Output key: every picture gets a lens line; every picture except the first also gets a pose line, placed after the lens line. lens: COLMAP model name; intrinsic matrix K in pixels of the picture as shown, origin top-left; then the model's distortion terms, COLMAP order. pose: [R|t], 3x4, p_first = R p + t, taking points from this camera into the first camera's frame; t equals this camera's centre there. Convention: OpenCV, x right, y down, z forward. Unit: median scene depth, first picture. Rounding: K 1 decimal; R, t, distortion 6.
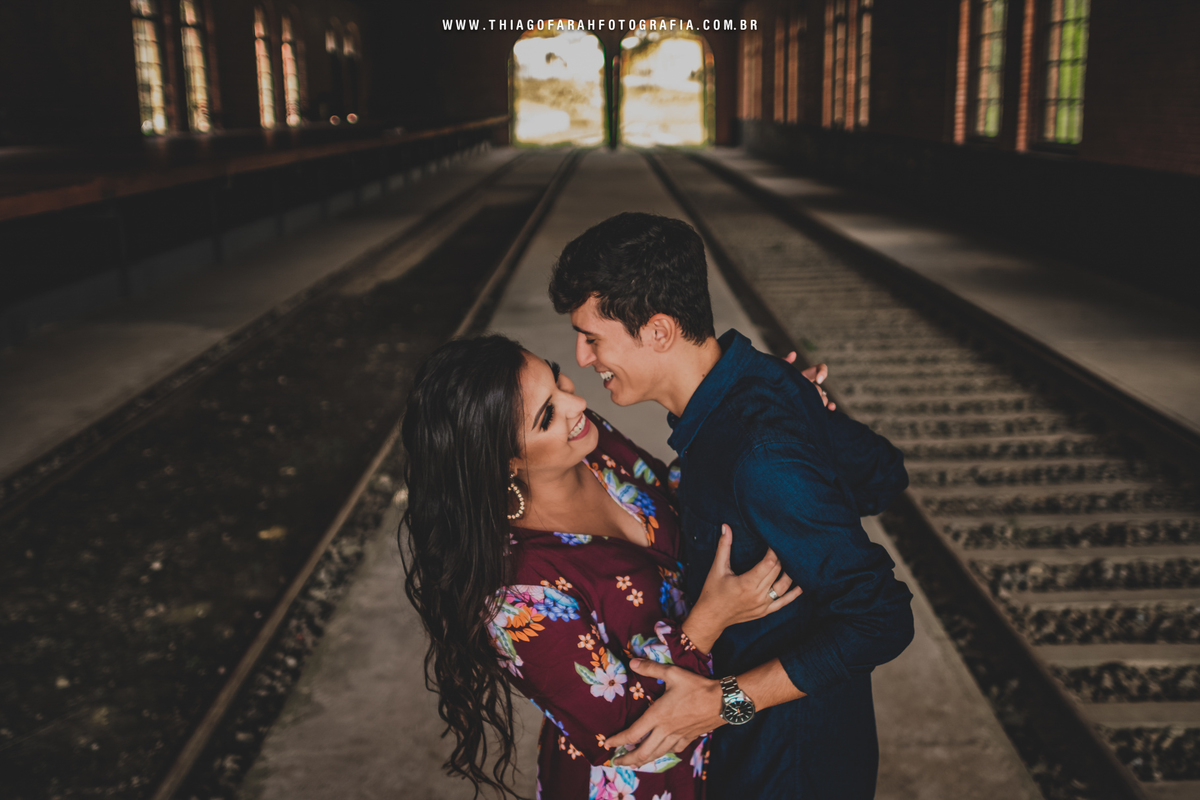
lens RADIAL K [[1145.9, 0, 603.9], [0, 1145.9, 377.2], [0, 0, 1]] dist [-0.037336, 0.003000]
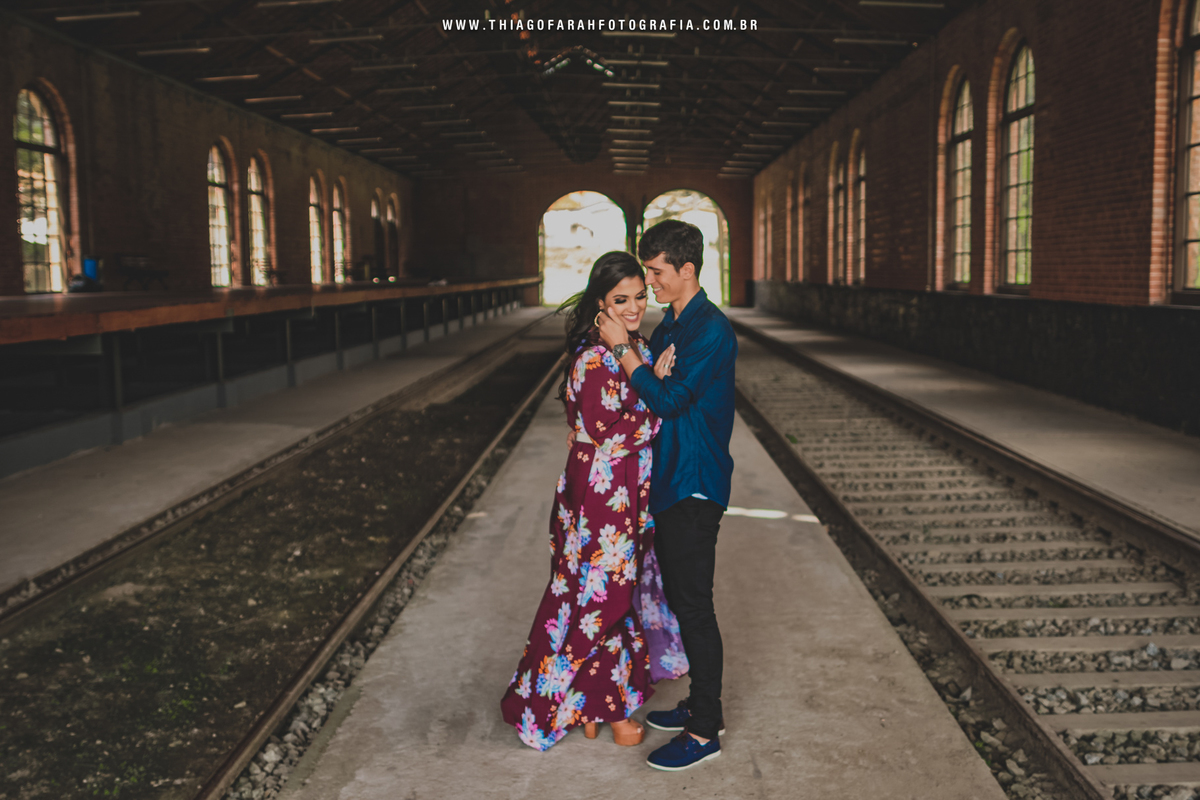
lens RADIAL K [[1145.9, 0, 603.9], [0, 1145.9, 377.2], [0, 0, 1]] dist [-0.037336, 0.003000]
pose [[0.999791, 0.003637, -0.020122, 0.002644], [-0.006498, 0.989554, -0.144018, 0.074067], [0.019388, 0.144119, 0.989370, -0.191701]]
